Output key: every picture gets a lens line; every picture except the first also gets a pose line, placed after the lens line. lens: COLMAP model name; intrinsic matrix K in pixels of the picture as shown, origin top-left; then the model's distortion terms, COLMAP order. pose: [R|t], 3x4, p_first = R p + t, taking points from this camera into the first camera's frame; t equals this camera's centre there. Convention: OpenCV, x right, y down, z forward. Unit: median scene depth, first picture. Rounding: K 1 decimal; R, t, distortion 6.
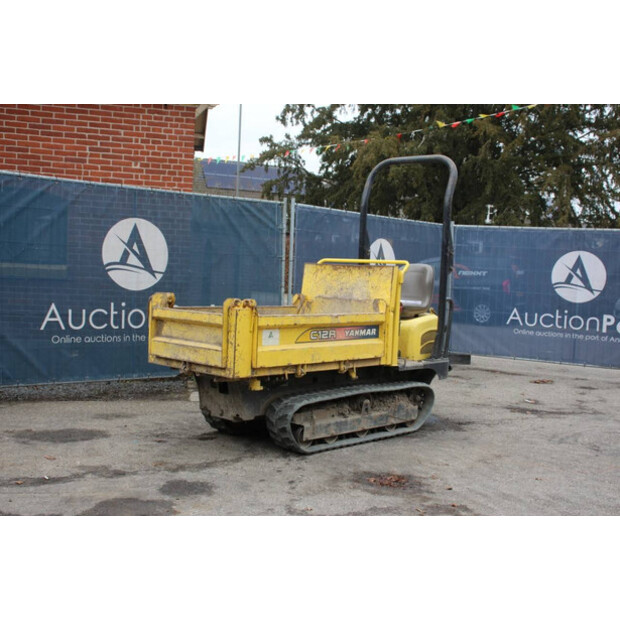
lens RADIAL K [[766.4, 0, 306.2], [0, 766.4, 309.7], [0, 0, 1]] dist [0.025923, 0.000000]
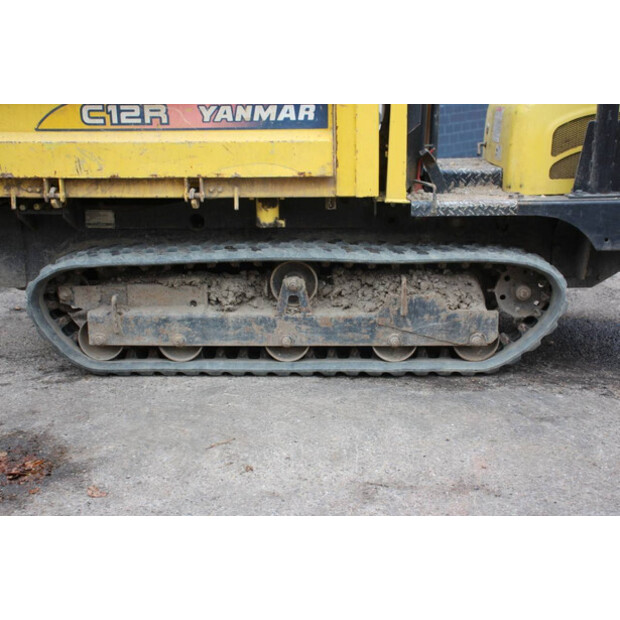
lens RADIAL K [[919.4, 0, 312.6], [0, 919.4, 307.1], [0, 0, 1]] dist [0.096537, 0.000000]
pose [[0.661245, 0.124931, -0.739694, 0.427262], [-0.000143, 0.986056, 0.166412, 0.045343], [0.750170, -0.109934, 0.652043, 0.622536]]
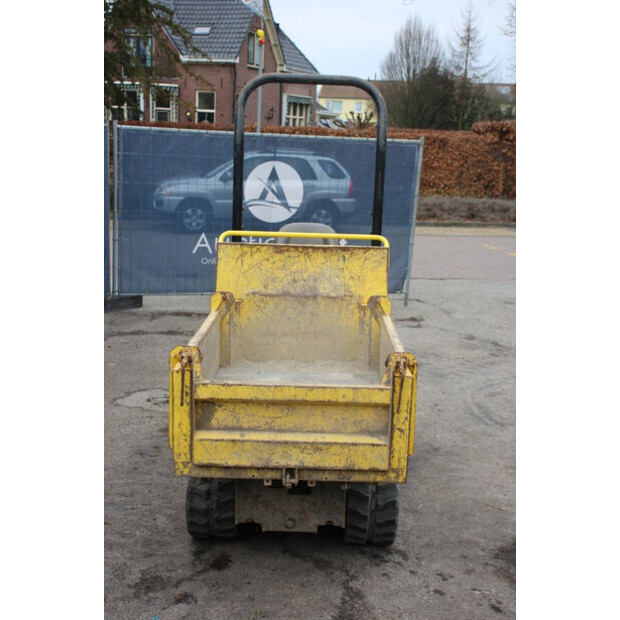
lens RADIAL K [[882.7, 0, 305.3], [0, 882.7, 313.8], [0, 0, 1]] dist [0.102152, 0.000000]
pose [[0.731139, -0.149741, 0.665593, -0.475981], [0.037340, 0.982936, 0.180118, -0.139544], [-0.681206, -0.106838, 0.724254, 0.415586]]
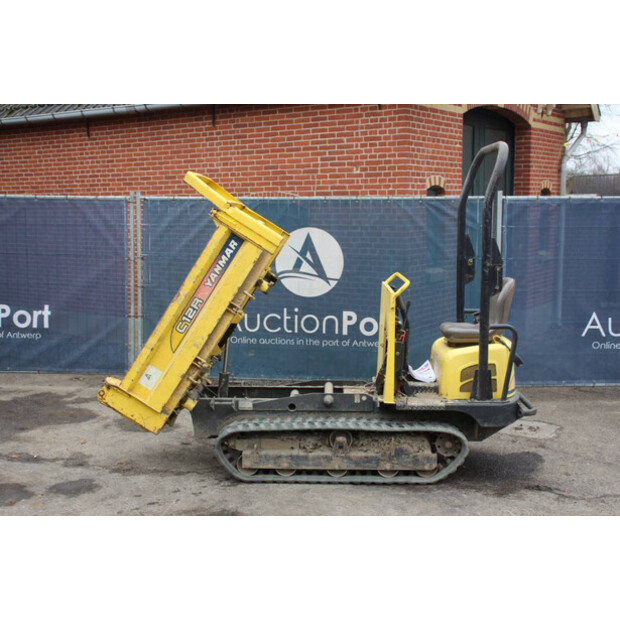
lens RADIAL K [[778.7, 0, 304.0], [0, 778.7, 313.3], [0, 0, 1]] dist [0.025225, 0.000000]
pose [[0.671069, 0.046916, -0.739909, 0.663432], [-0.011962, 0.998551, 0.052467, -0.068904], [0.741298, -0.026358, 0.670658, 0.330820]]
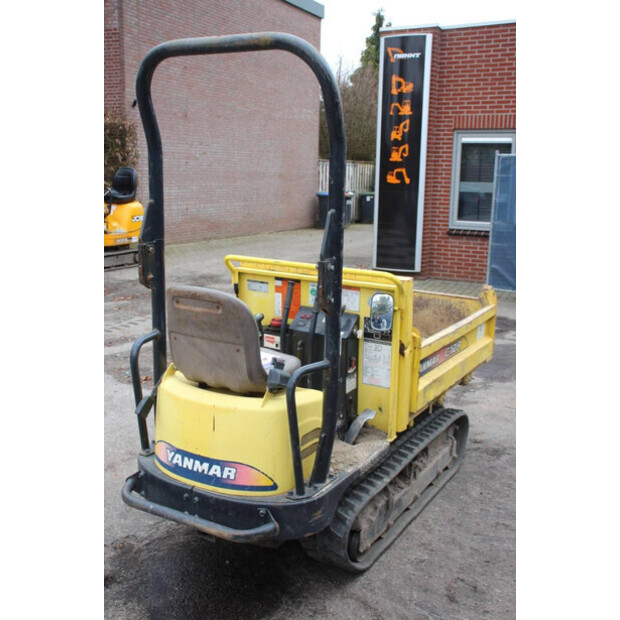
lens RADIAL K [[714.2, 0, 310.4], [0, 714.2, 307.9], [0, 0, 1]] dist [0.018171, 0.000000]
pose [[-0.968378, -0.016936, -0.248914, 0.204865], [-0.080218, 0.965852, 0.246365, -0.166947], [0.236242, 0.258542, -0.936668, 1.532518]]
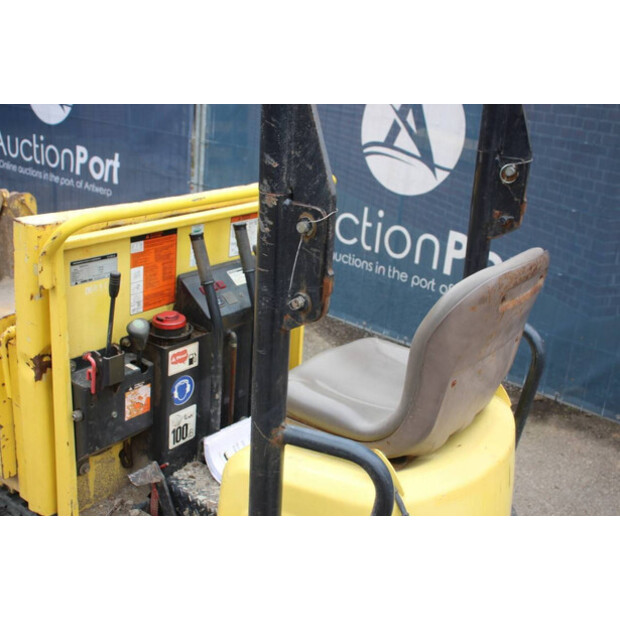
lens RADIAL K [[714.2, 0, 313.0], [0, 714.2, 312.6], [0, 0, 1]] dist [0.018171, 0.000000]
pose [[0.136929, 0.300367, -0.943944, 0.366471], [-0.104606, 0.951976, 0.287749, -0.104907], [0.985042, 0.059341, 0.161773, 1.003067]]
